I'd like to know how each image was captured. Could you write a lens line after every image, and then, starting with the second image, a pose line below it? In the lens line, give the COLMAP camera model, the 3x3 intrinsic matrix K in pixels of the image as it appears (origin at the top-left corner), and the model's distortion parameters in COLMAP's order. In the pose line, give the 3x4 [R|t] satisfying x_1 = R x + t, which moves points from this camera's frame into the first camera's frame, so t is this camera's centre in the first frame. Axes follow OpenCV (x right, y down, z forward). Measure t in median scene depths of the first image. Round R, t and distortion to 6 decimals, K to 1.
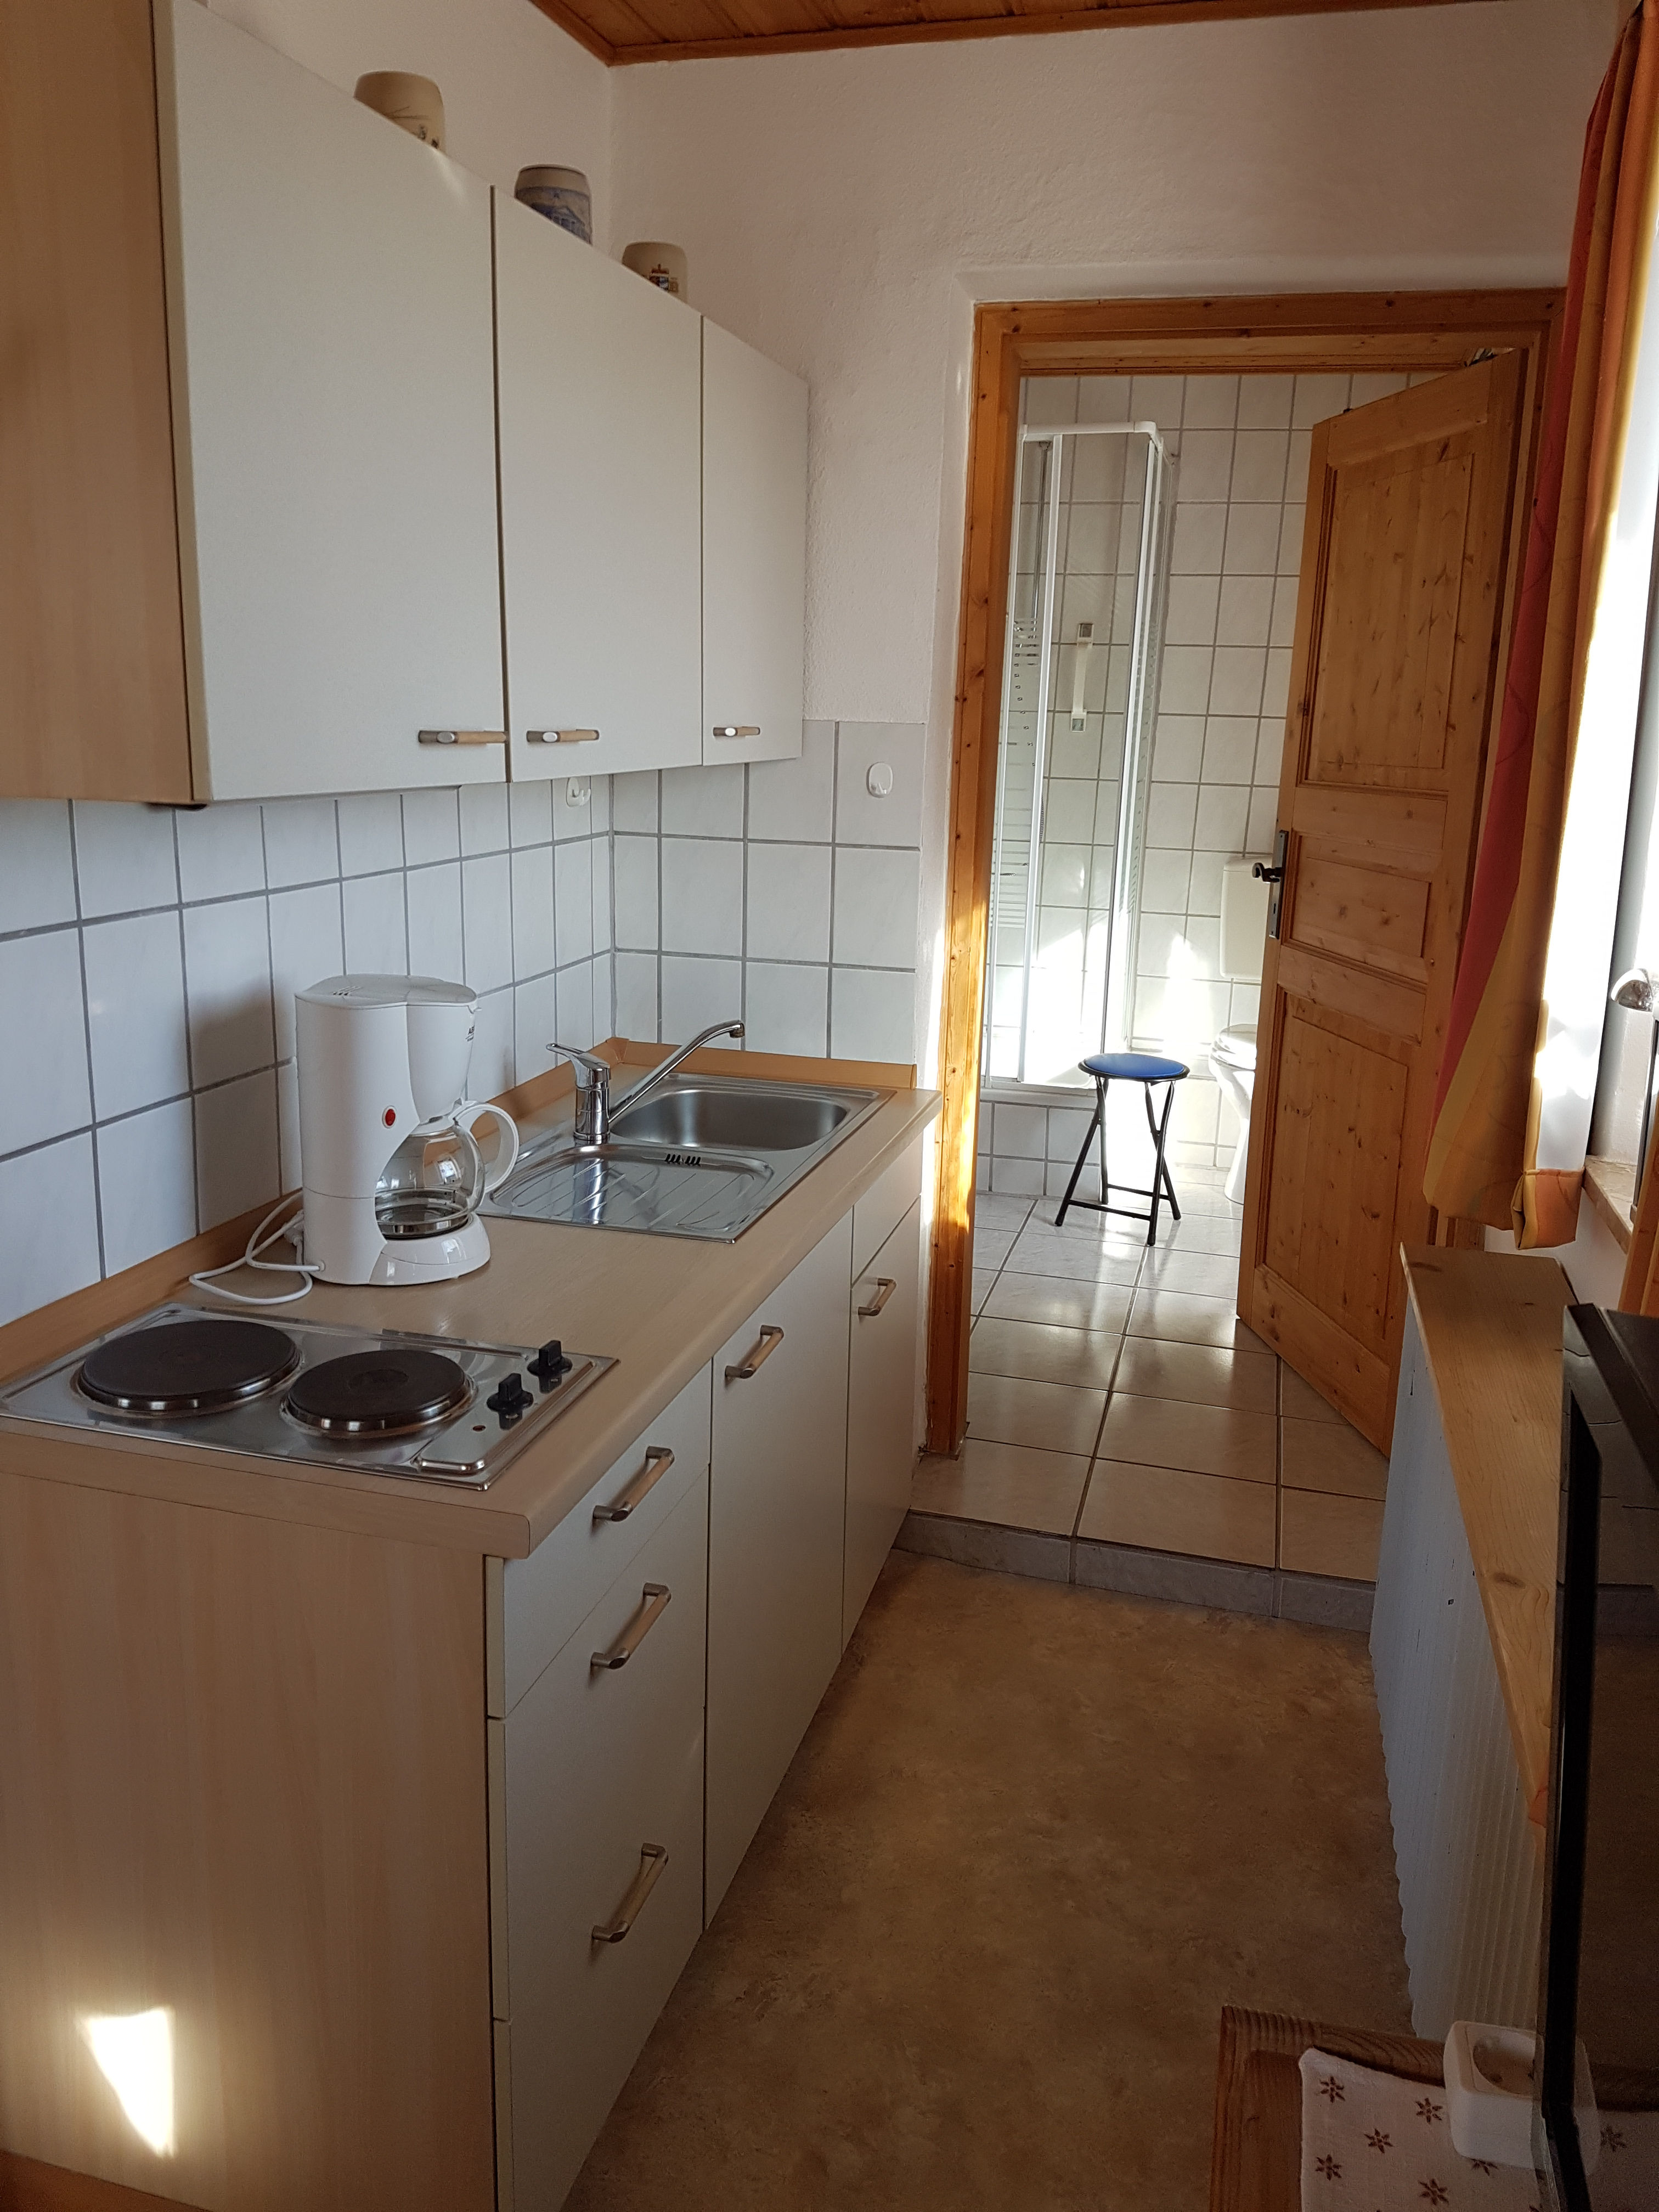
lens RADIAL K [[1677.5, 0, 819.2], [0, 1677.5, 1094.5], [0, 0, 1]] dist [0.139260, -0.252333]
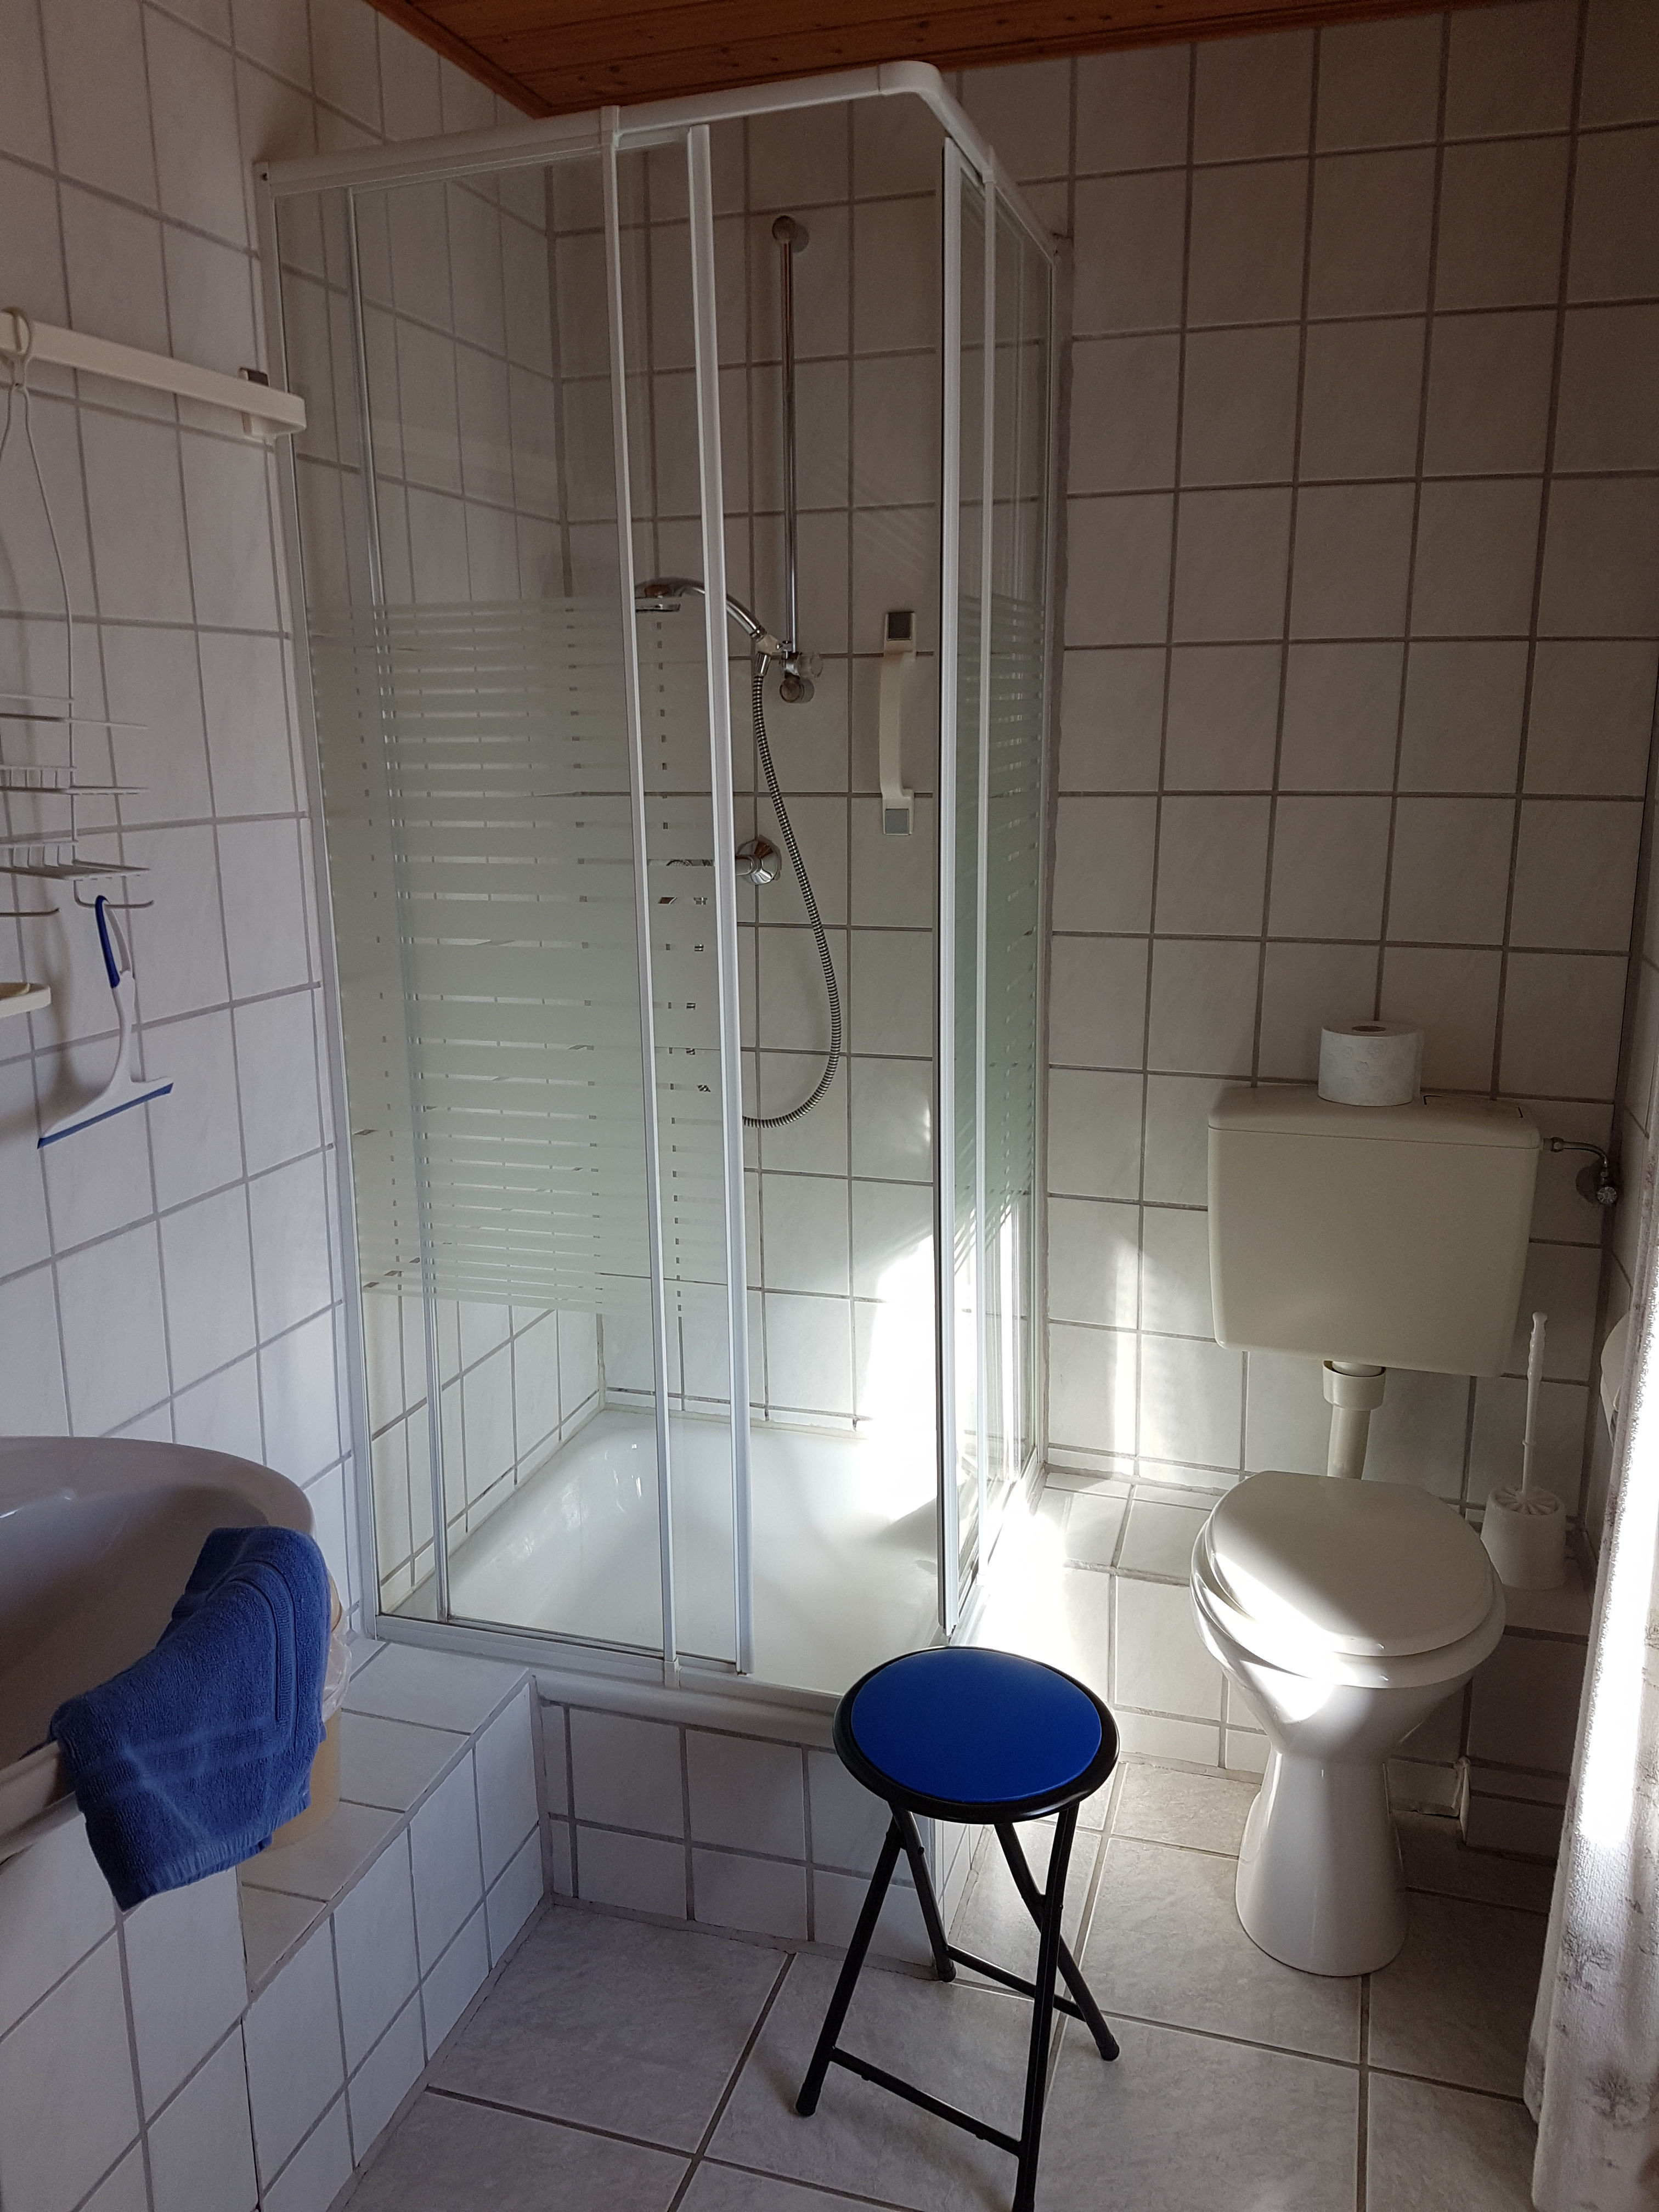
lens RADIAL K [[1677.5, 0, 819.2], [0, 1677.5, 1094.5], [0, 0, 1]] dist [0.139260, -0.252333]
pose [[0.998106, -0.037910, -0.048439, 0.156948], [0.037640, 0.999270, -0.006475, -0.143717], [0.048650, 0.004640, 0.998805, 0.539415]]
